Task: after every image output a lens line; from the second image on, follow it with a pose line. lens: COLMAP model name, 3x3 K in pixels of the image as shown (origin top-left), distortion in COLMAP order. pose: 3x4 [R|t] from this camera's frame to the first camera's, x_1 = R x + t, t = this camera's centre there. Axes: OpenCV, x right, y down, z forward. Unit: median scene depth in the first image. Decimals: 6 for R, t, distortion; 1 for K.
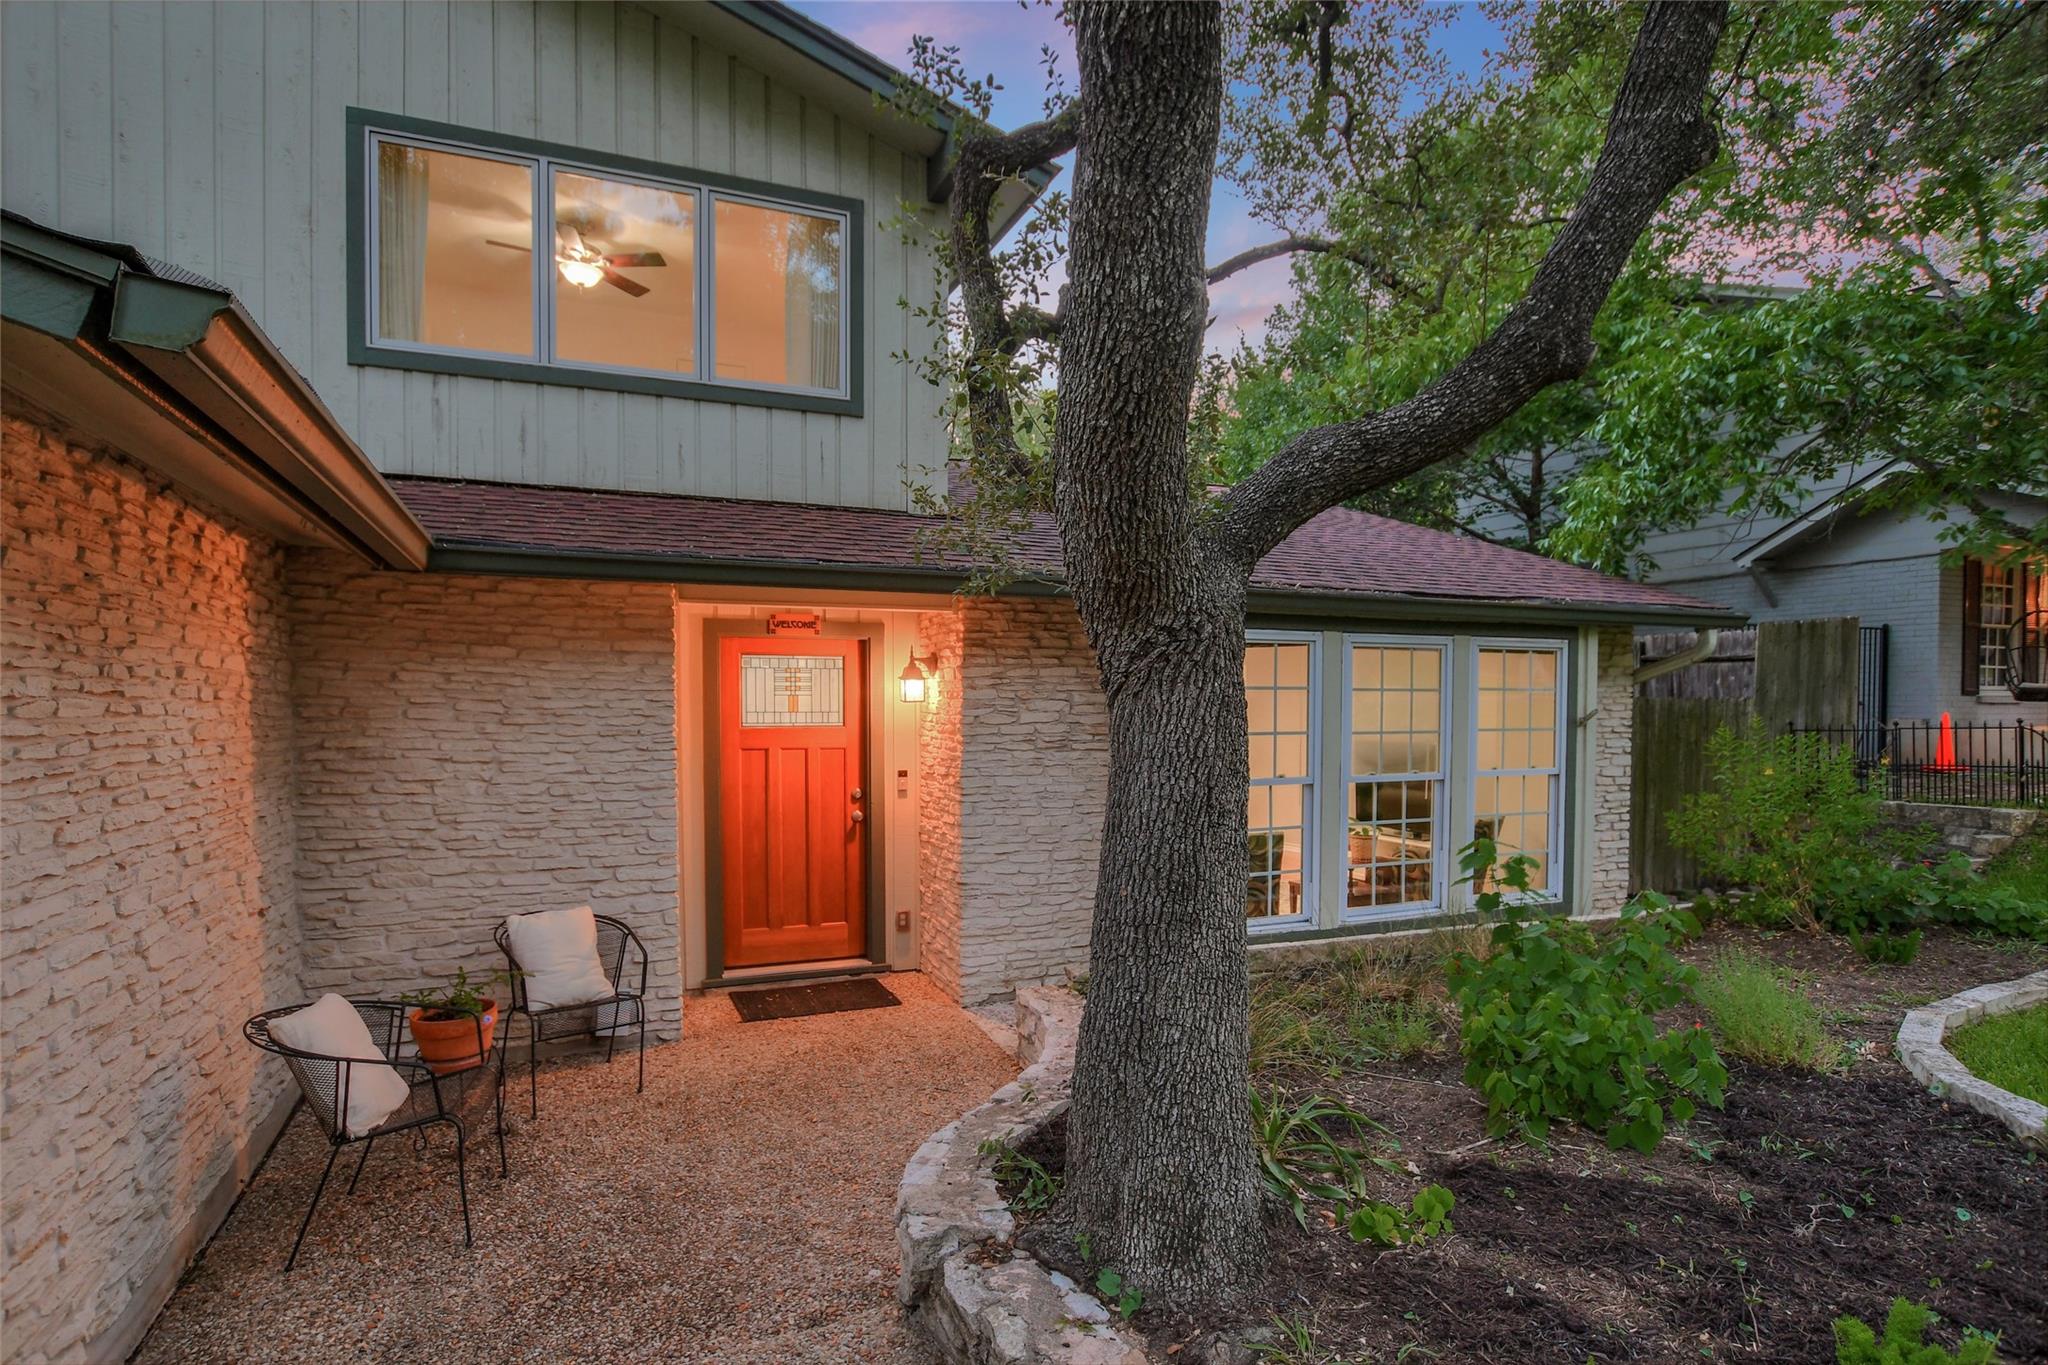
lens RADIAL K [[1087.2, 0, 1024.2], [0, 1087.2, 741.4], [0, 0, 1]] dist [-0.001179, -0.000237]
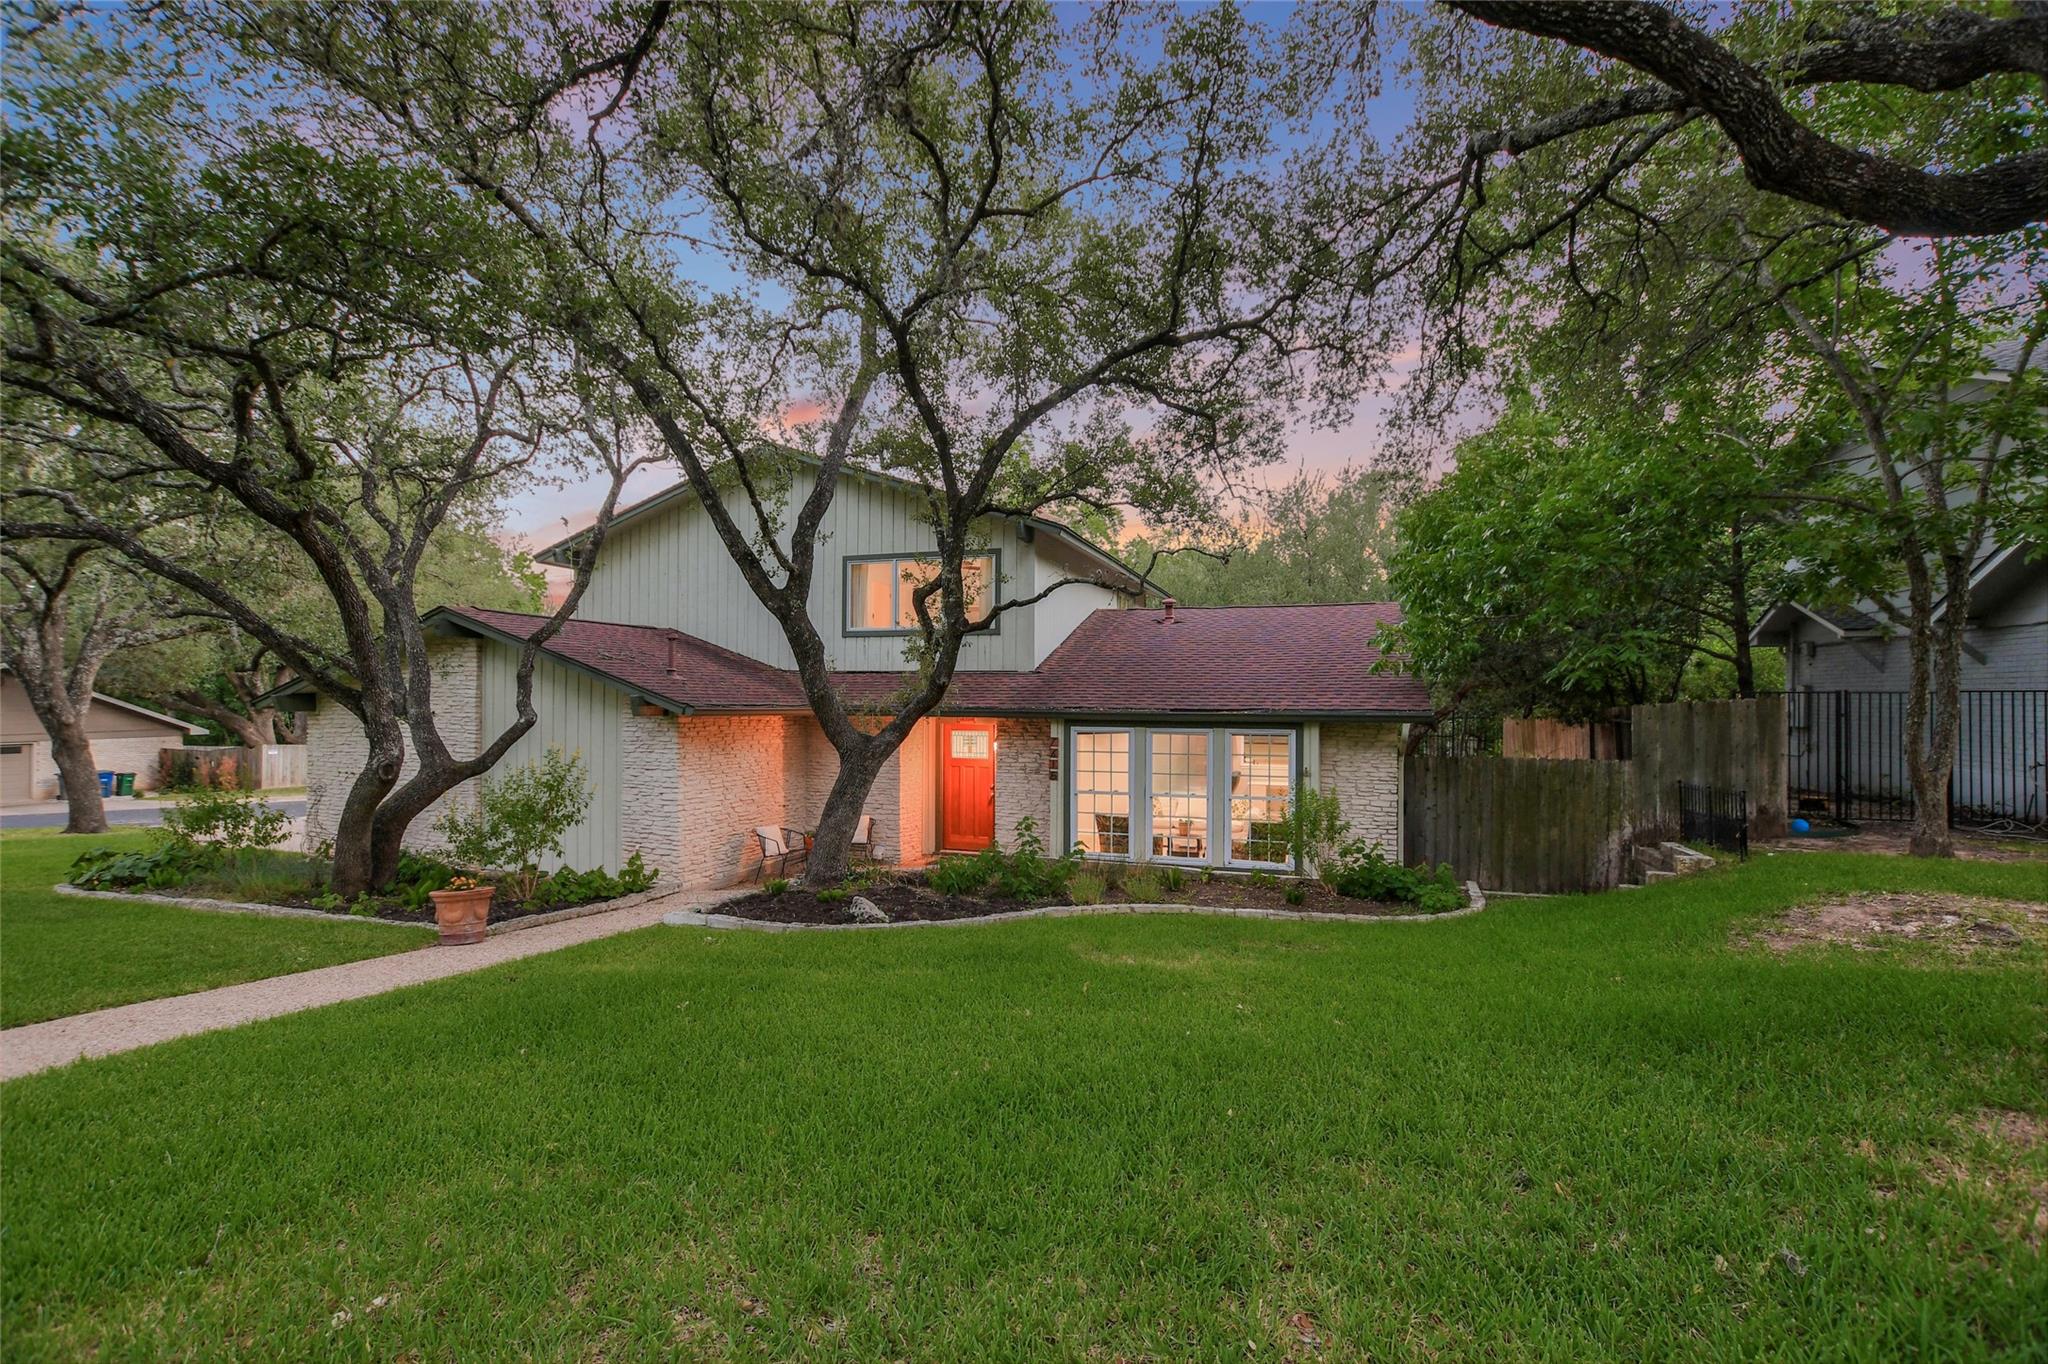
lens RADIAL K [[898.5, 0, 1024.0], [0, 898.5, 682.0], [0, 0, 1]] dist [0.000300, 0.000005]
pose [[0.763080, -0.012171, -0.646189, 1.396721], [-0.036262, 0.997442, -0.061608, -0.076128], [0.645286, 0.070444, 0.760686, -0.603039]]
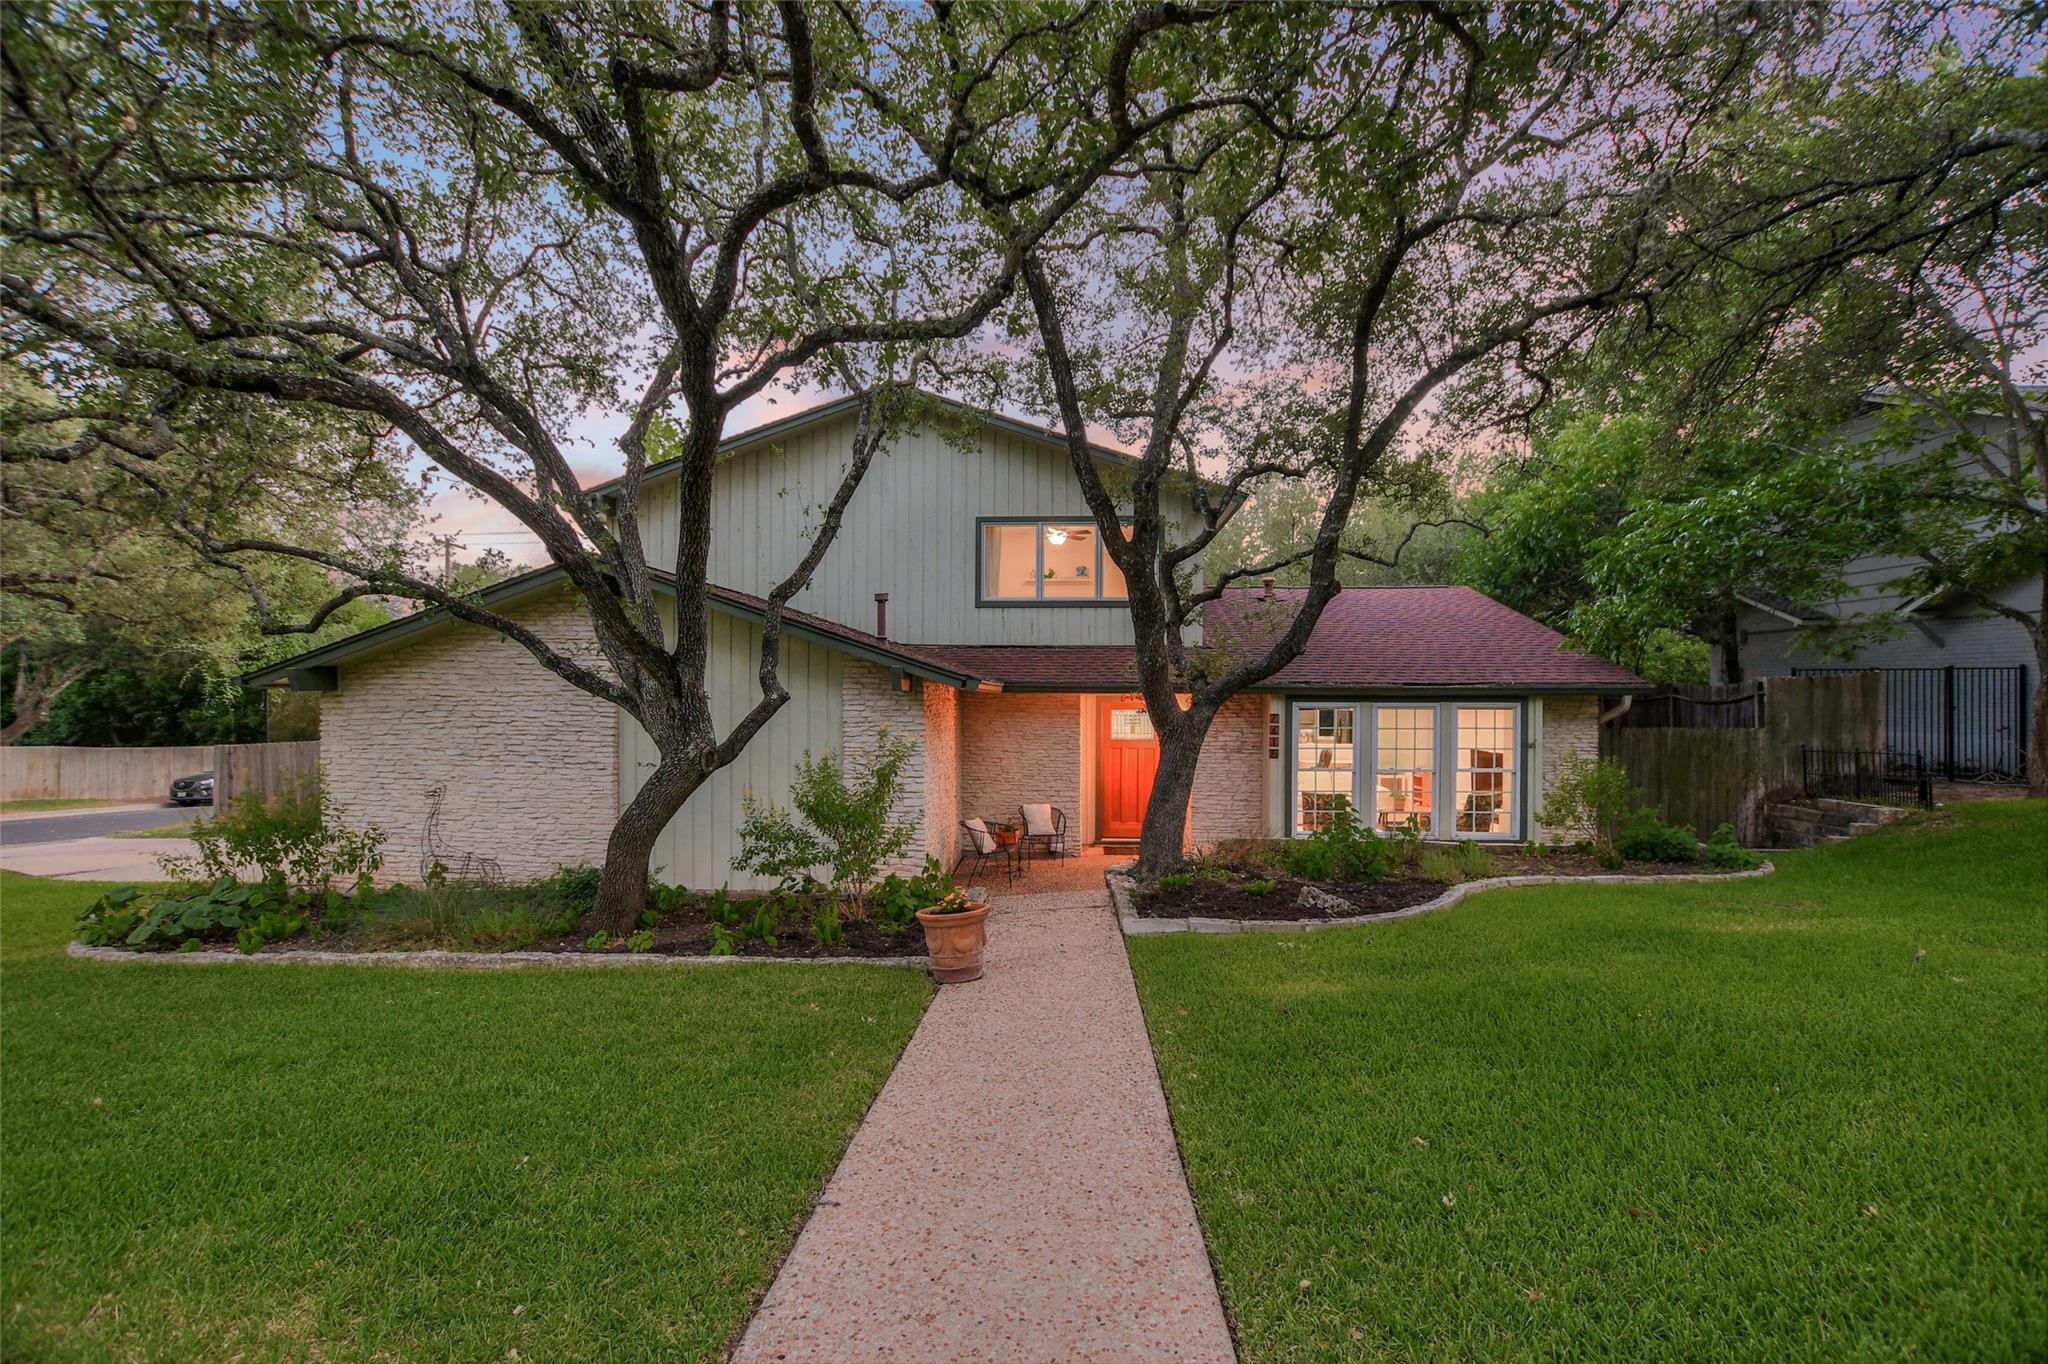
lens RADIAL K [[893.9, 0, 1024.0], [0, 893.9, 682.0], [0, 0, 1]] dist [-0.000271, -0.000017]
pose [[0.904545, -0.004490, -0.426355, 0.461444], [-0.022011, 0.998119, -0.057211, -0.024143], [0.425811, 0.061135, 0.902745, -0.991566]]
